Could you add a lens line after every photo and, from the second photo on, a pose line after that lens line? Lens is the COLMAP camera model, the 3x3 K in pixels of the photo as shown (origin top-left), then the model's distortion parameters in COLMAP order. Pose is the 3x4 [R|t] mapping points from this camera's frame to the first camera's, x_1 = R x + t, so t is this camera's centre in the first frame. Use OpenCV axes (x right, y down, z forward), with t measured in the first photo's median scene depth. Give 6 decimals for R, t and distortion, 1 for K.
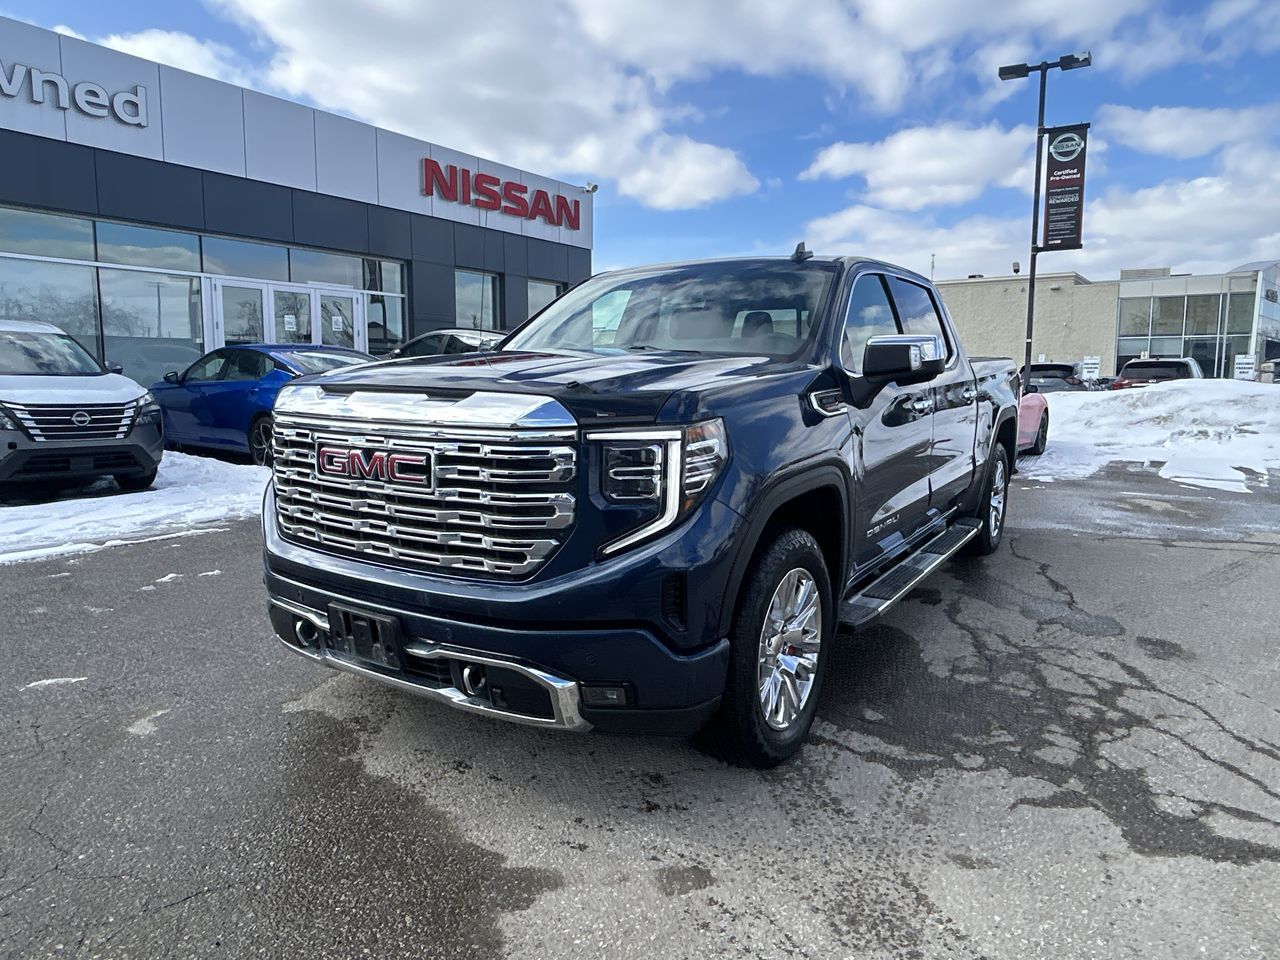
lens RADIAL K [[843.3, 0, 639.7], [0, 843.3, 473.9], [0, 0, 1]] dist [-0.003537, -0.002675]
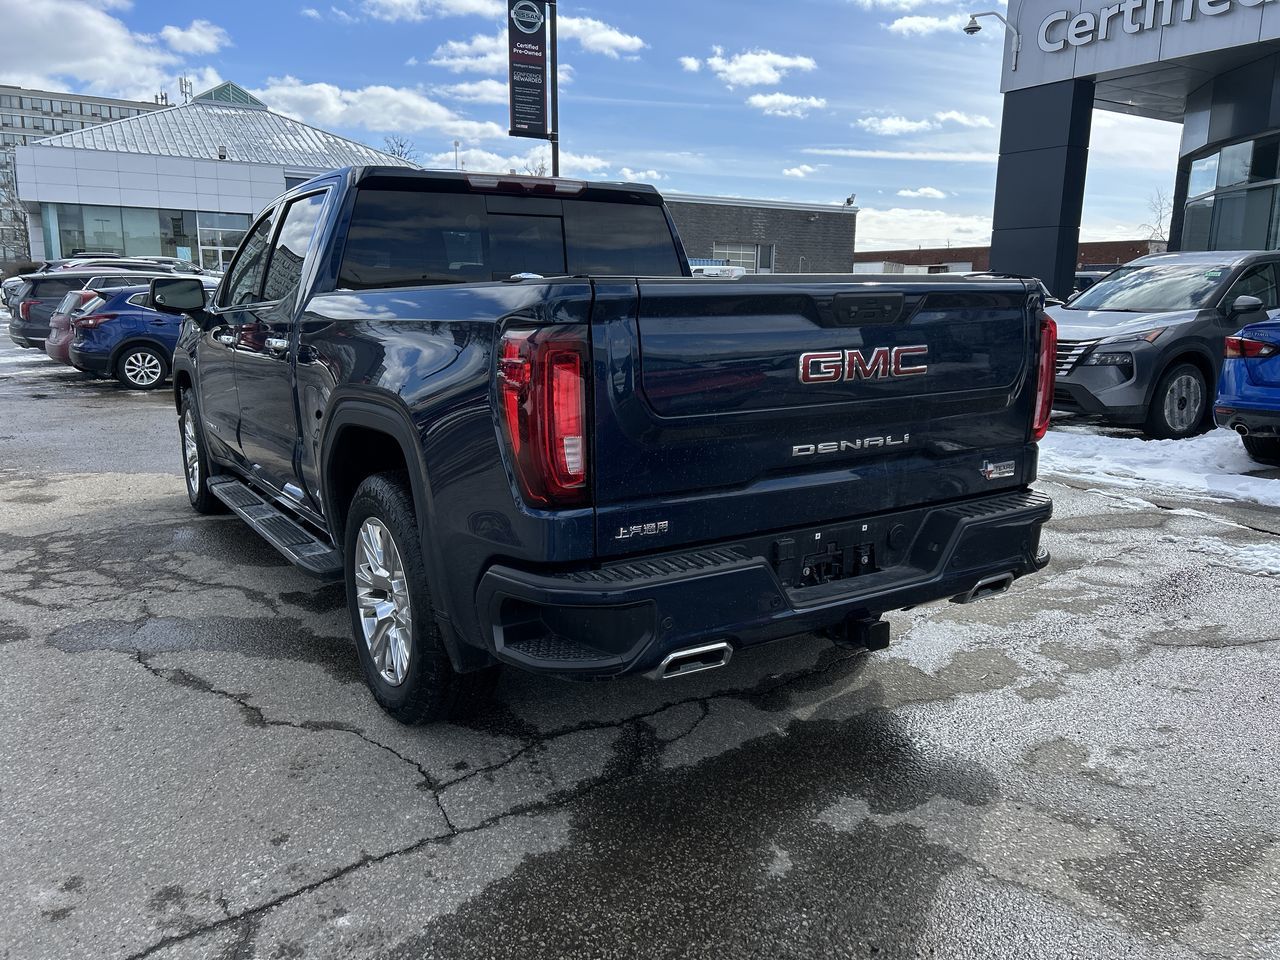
lens RADIAL K [[951.5, 0, 642.4], [0, 951.5, 479.9], [0, 0, 1]] dist [0.056376, -0.056208]
pose [[-0.410111, 0.167400, -0.896541, 1.544641], [-0.117885, 0.965036, 0.234114, -0.321310], [0.904385, 0.201702, -0.376038, 2.472999]]
